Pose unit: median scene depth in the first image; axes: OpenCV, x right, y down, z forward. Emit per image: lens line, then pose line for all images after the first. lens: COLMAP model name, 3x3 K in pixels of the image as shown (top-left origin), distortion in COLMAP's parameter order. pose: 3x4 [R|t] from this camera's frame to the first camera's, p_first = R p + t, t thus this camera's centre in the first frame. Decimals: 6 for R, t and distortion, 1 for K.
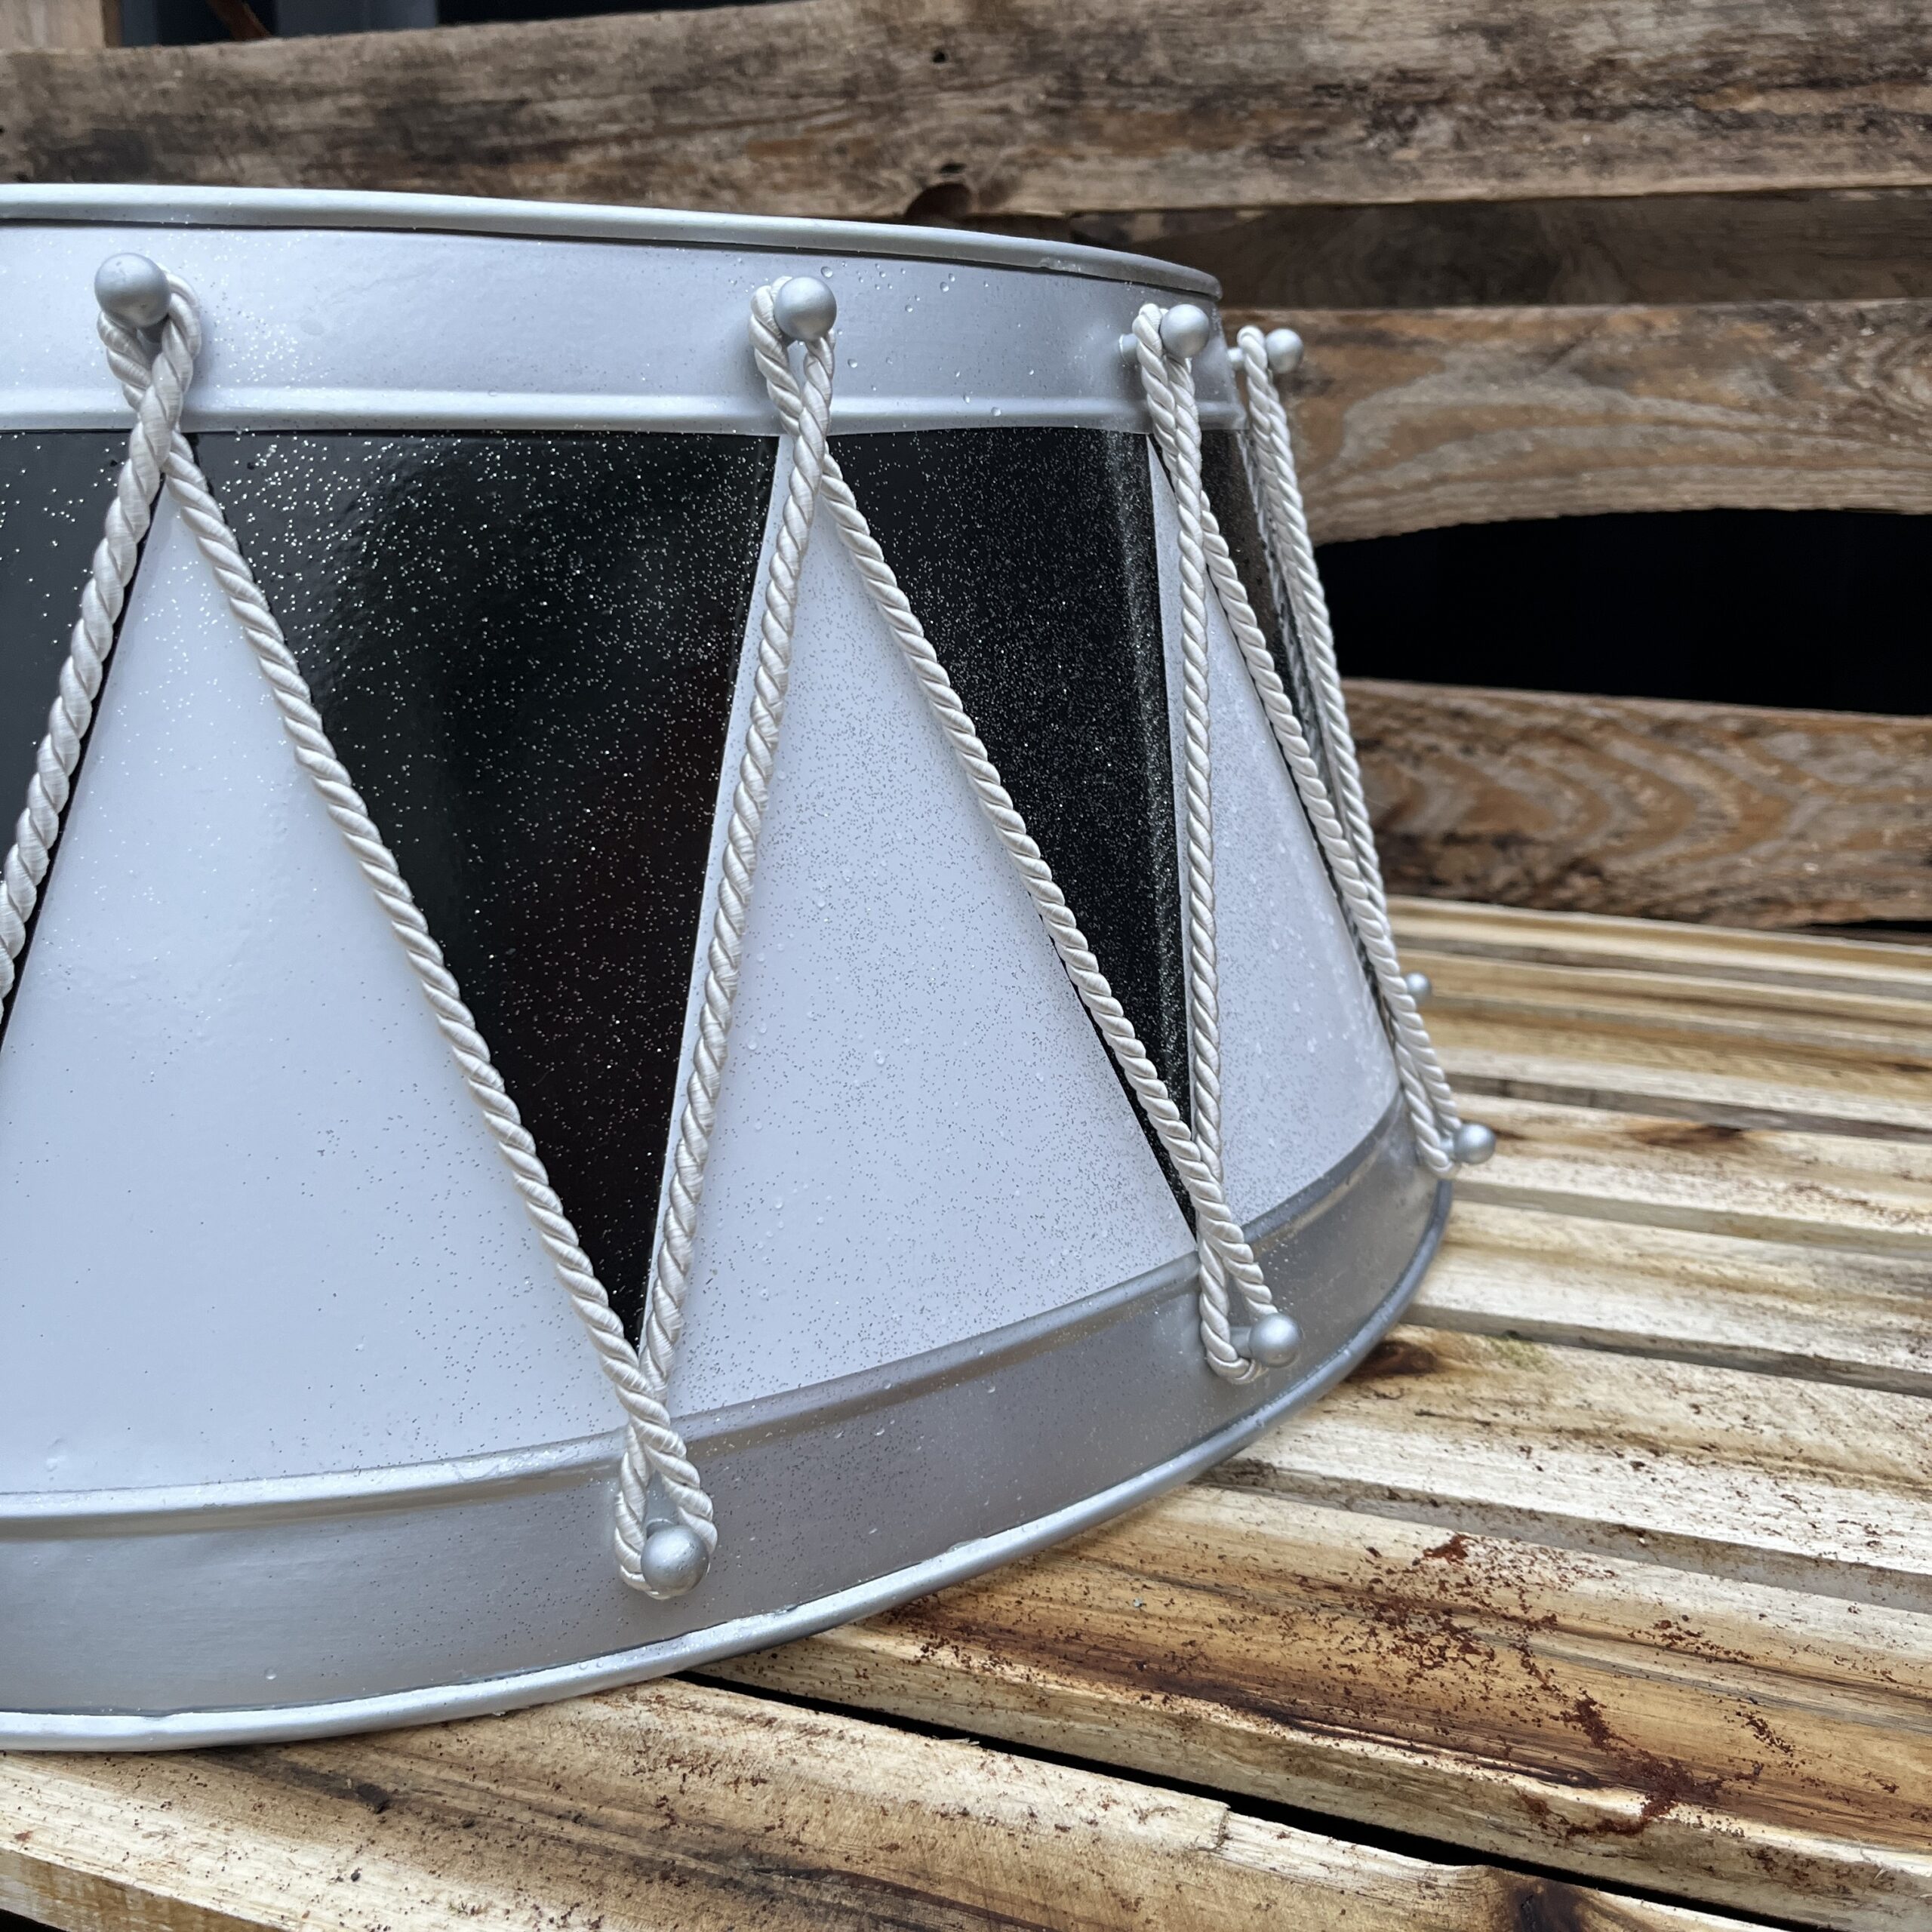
lens RADIAL K [[1967.4, 0, 982.8], [0, 1967.4, 961.4], [0, 0, 1]] dist [0.018627, 0.000000]
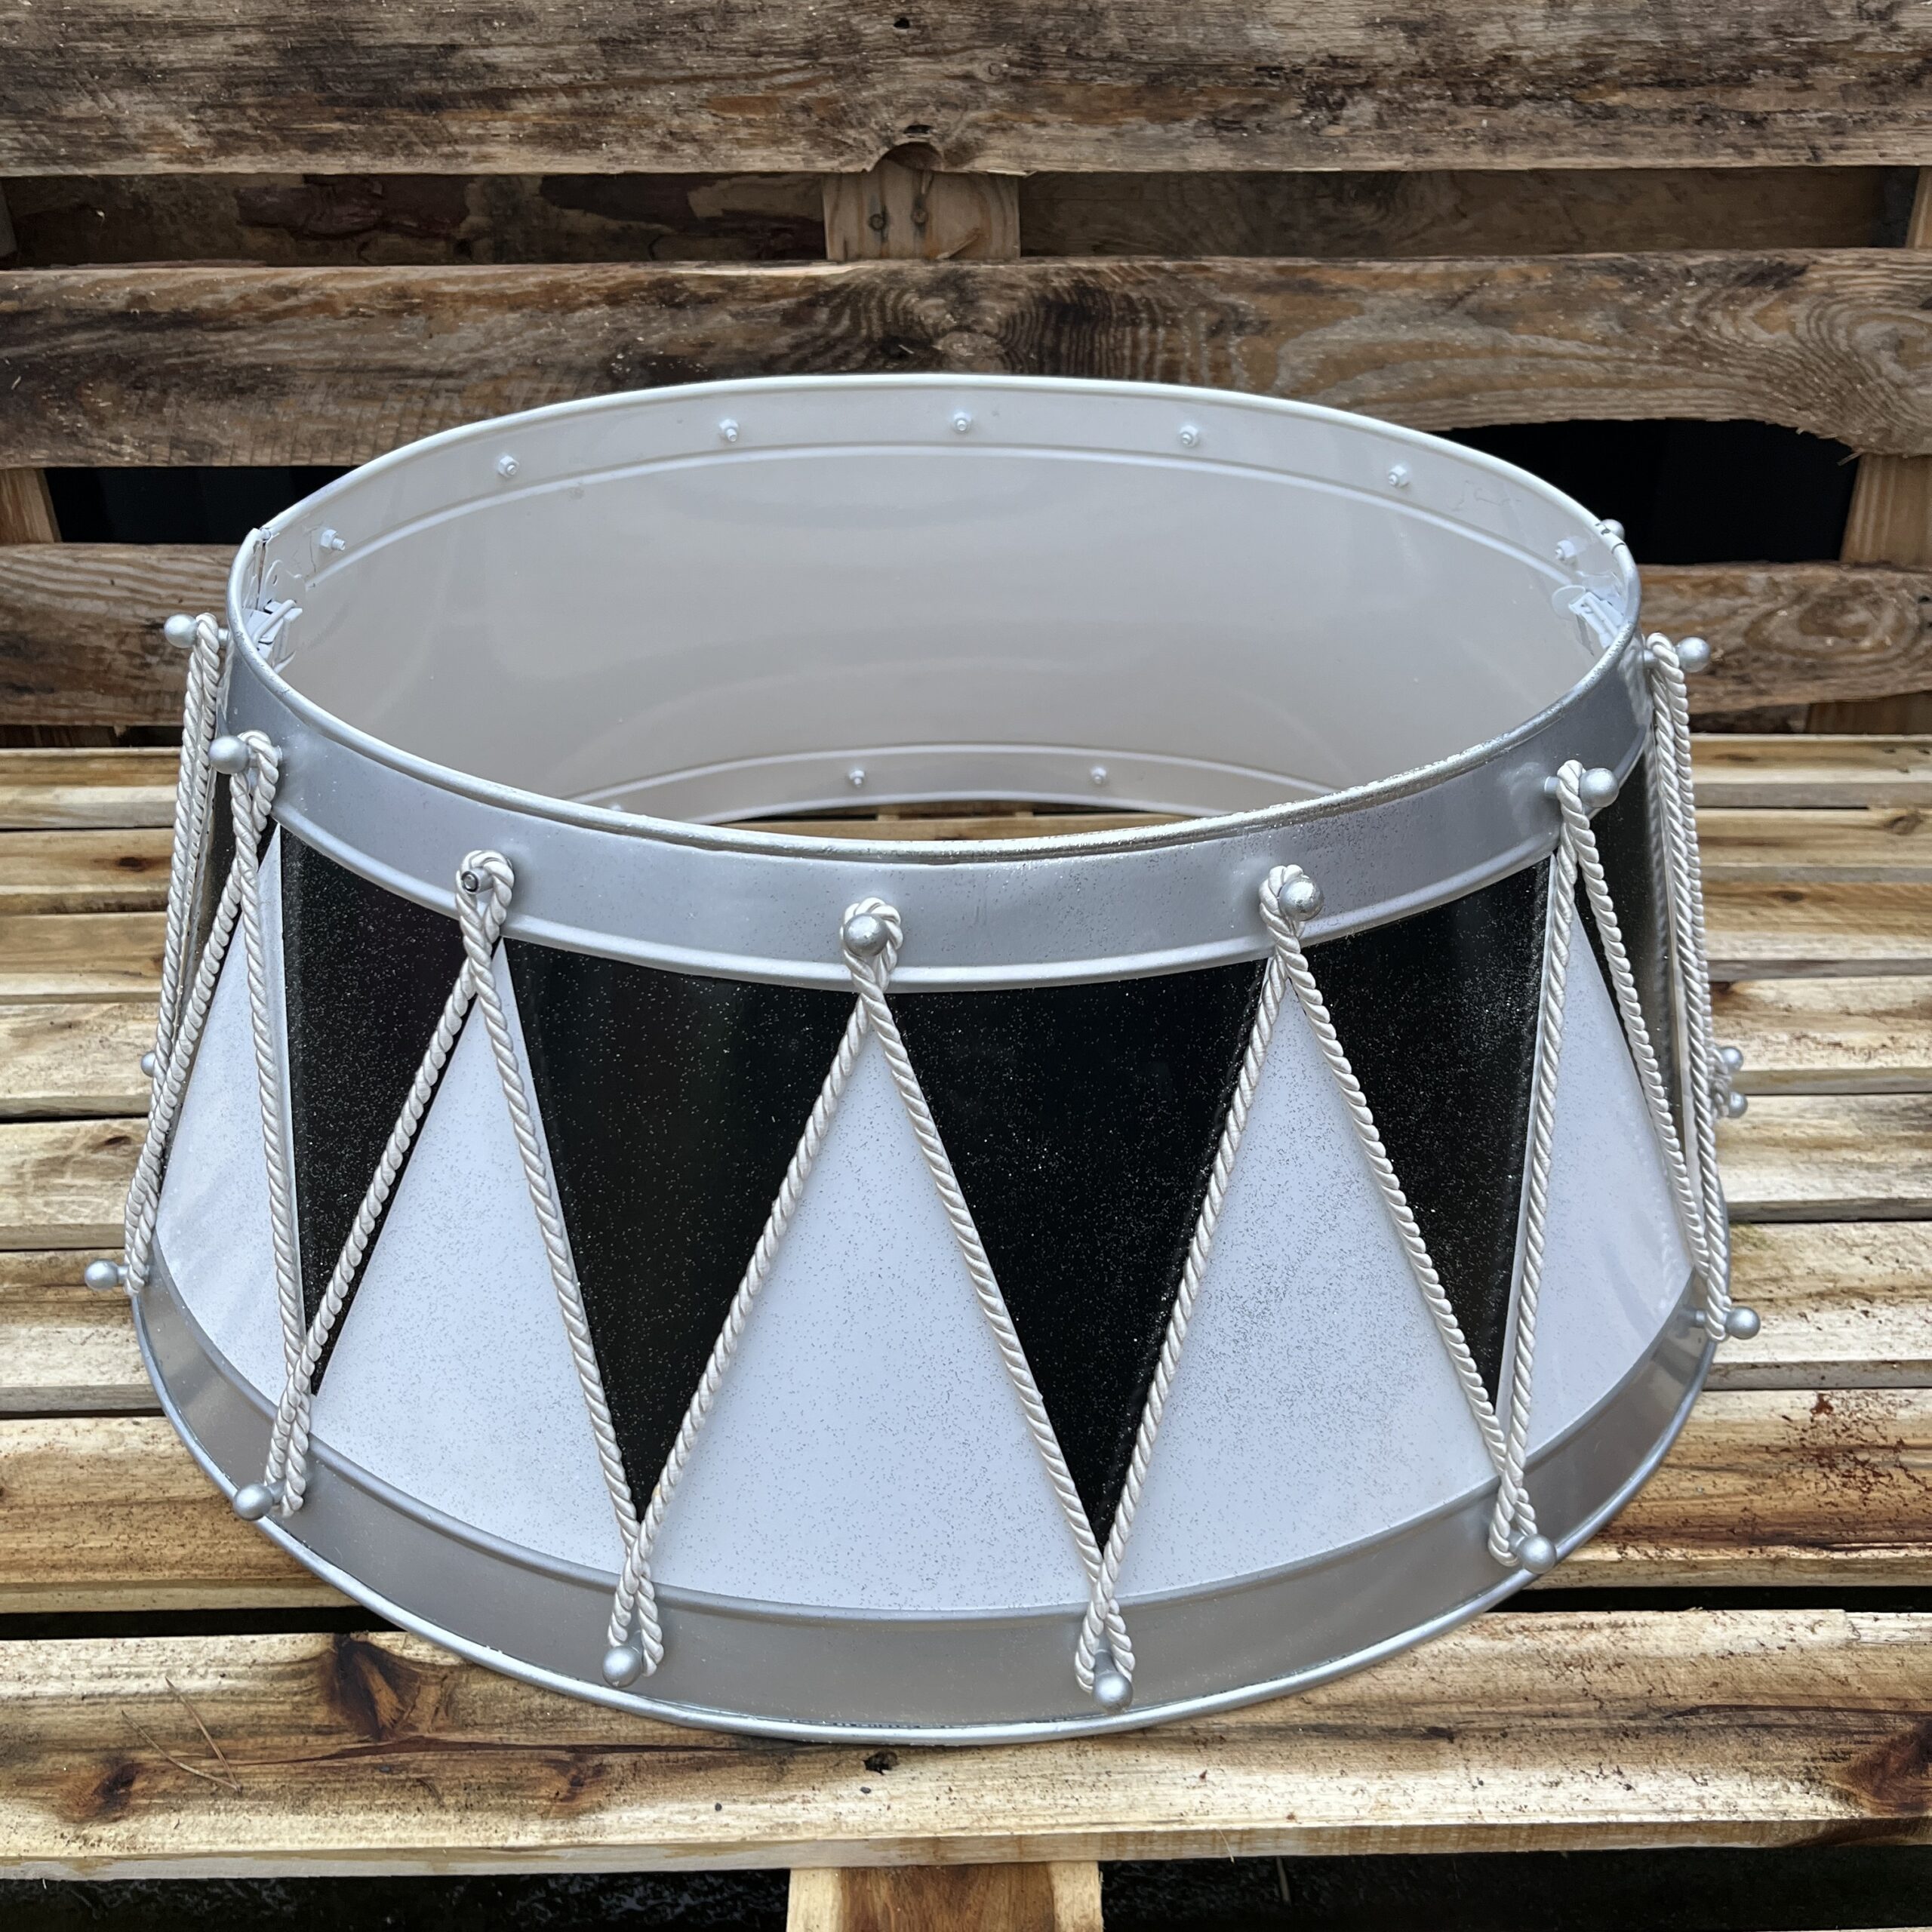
lens RADIAL K [[1967.4, 0, 977.3], [0, 1967.4, 968.4], [0, 0, 1]] dist [0.018627, 0.000000]
pose [[0.943574, -0.182607, 0.276264, -0.407557], [0.100375, 0.952691, 0.286888, -0.299792], [-0.315582, -0.242970, 0.917264, -0.126926]]
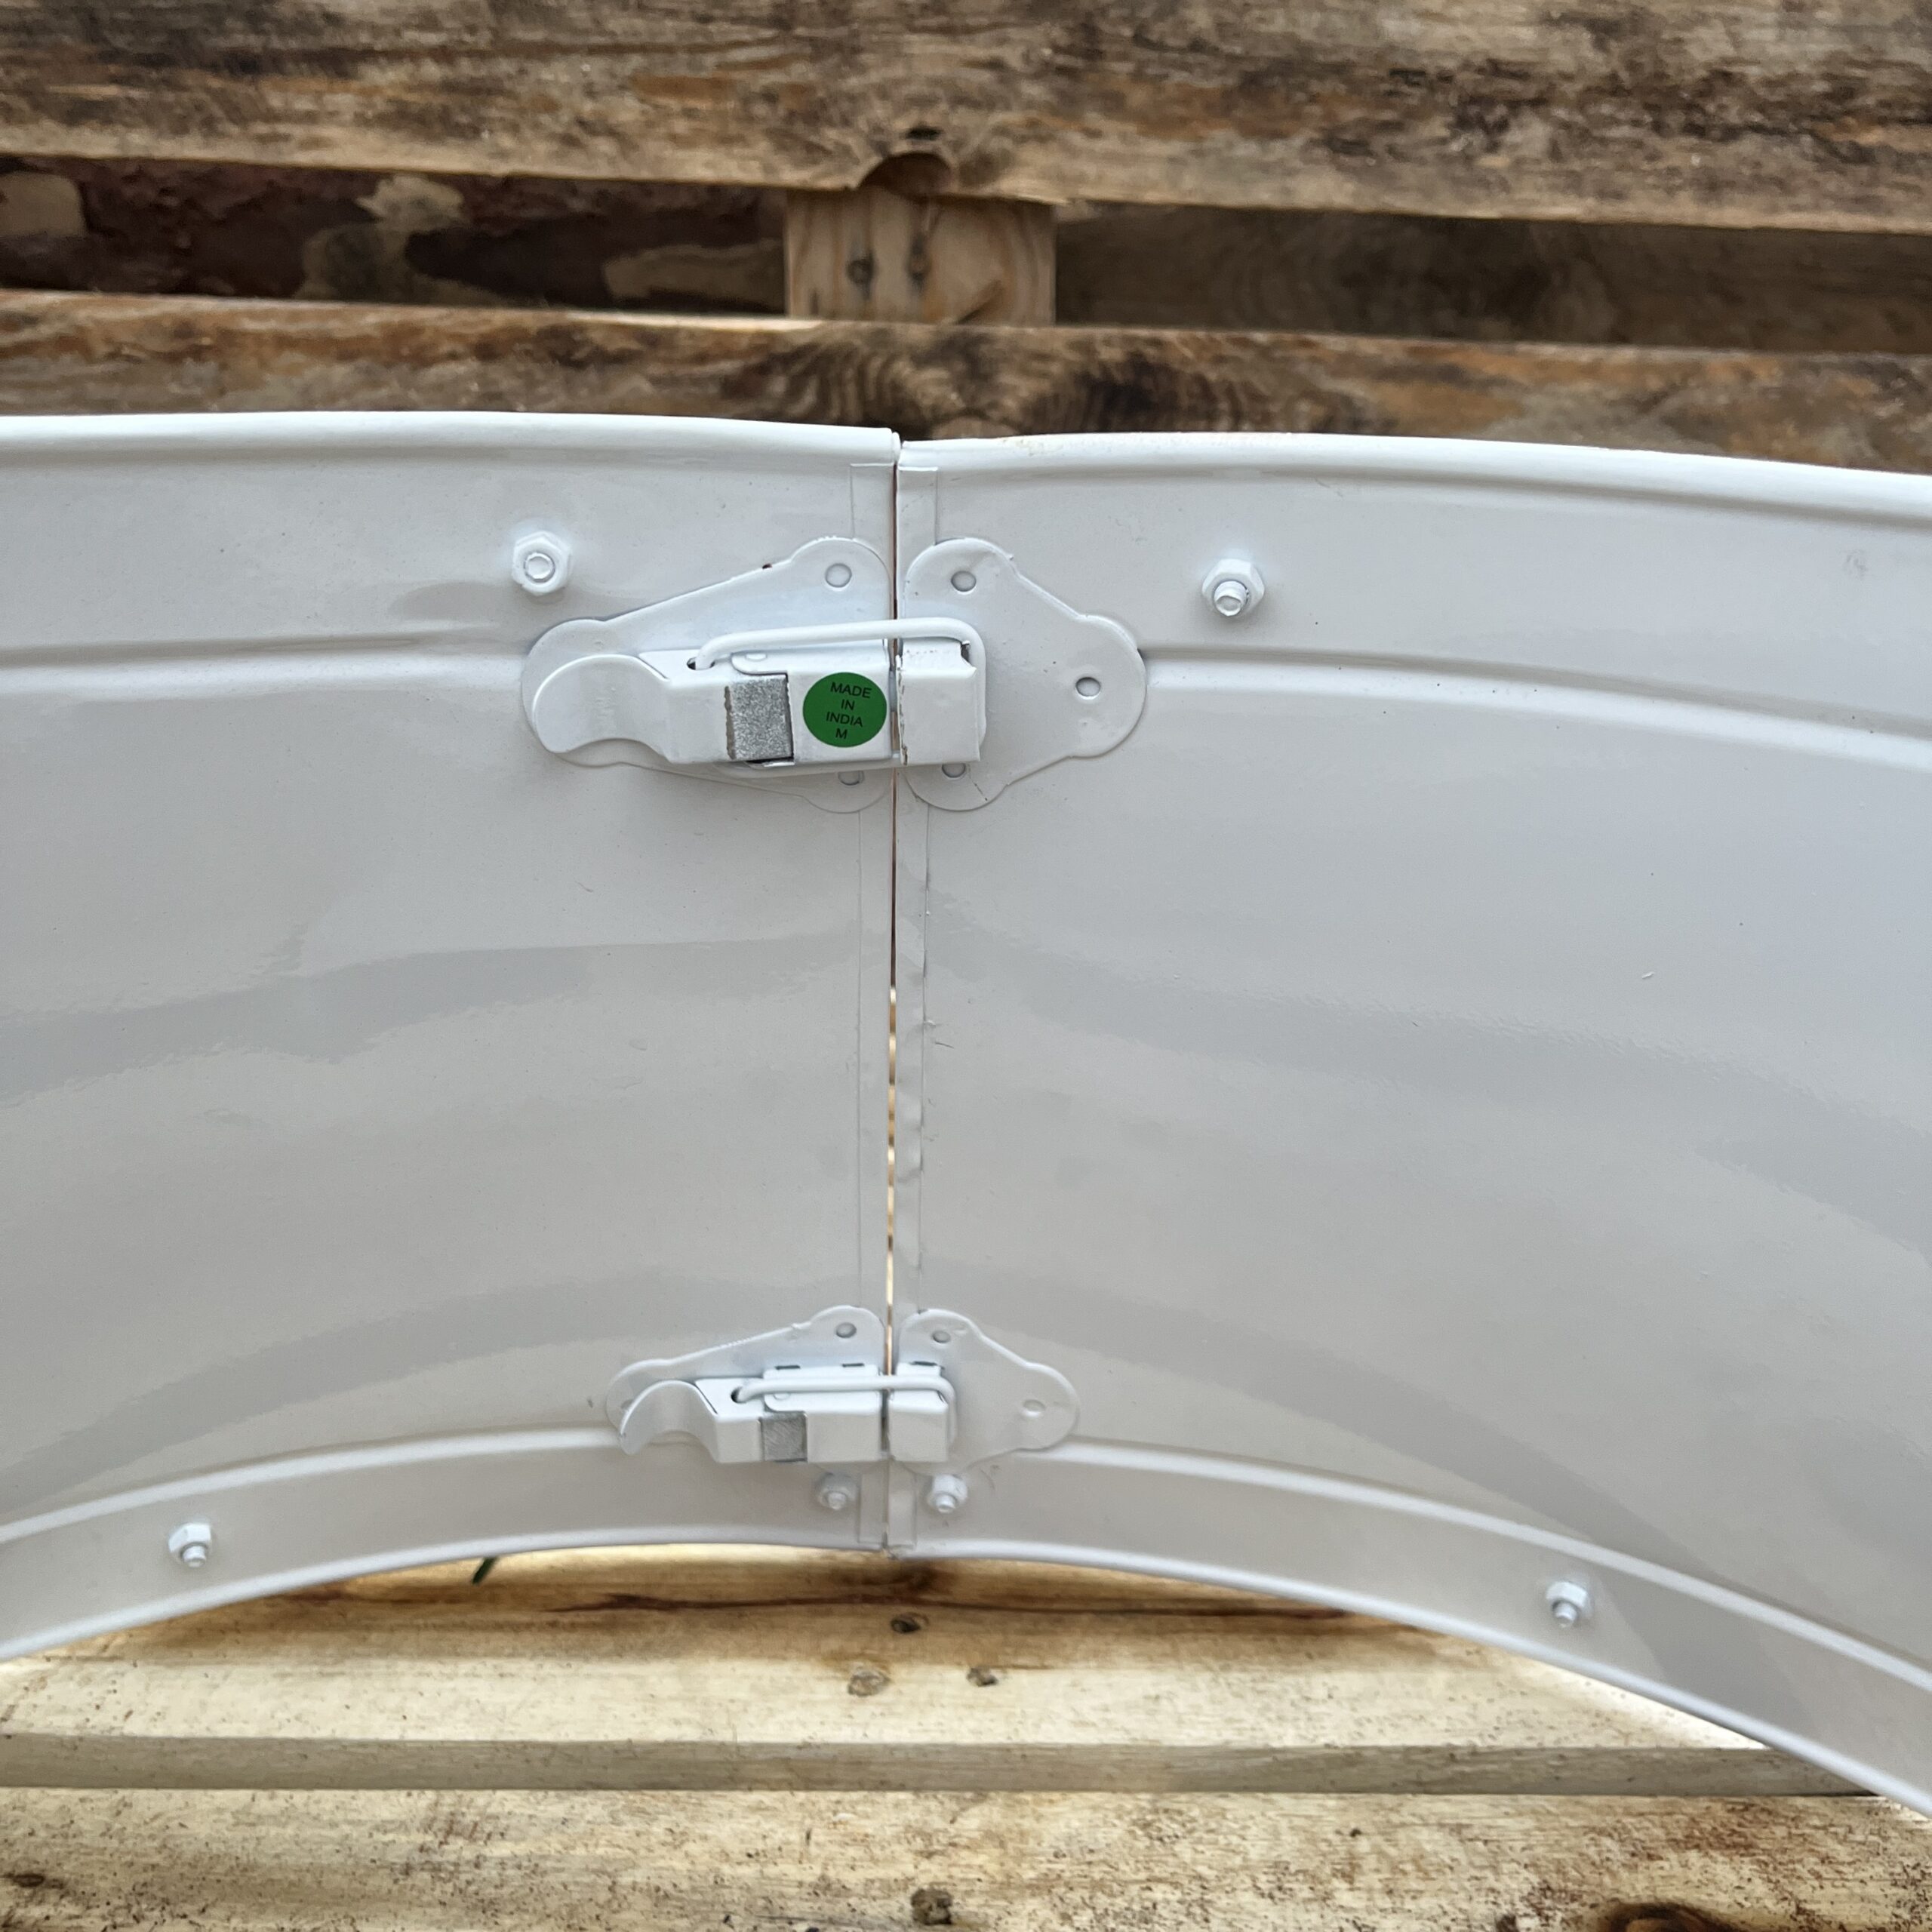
lens RADIAL K [[1967.4, 0, 977.3], [0, 1967.4, 956.3], [0, 0, 1]] dist [0.018627, 0.000000]
pose [[0.933479, -0.086566, 0.348029, -0.329124], [0.063417, 0.994982, 0.077386, -0.150300], [-0.352981, -0.050167, 0.934284, 0.269087]]
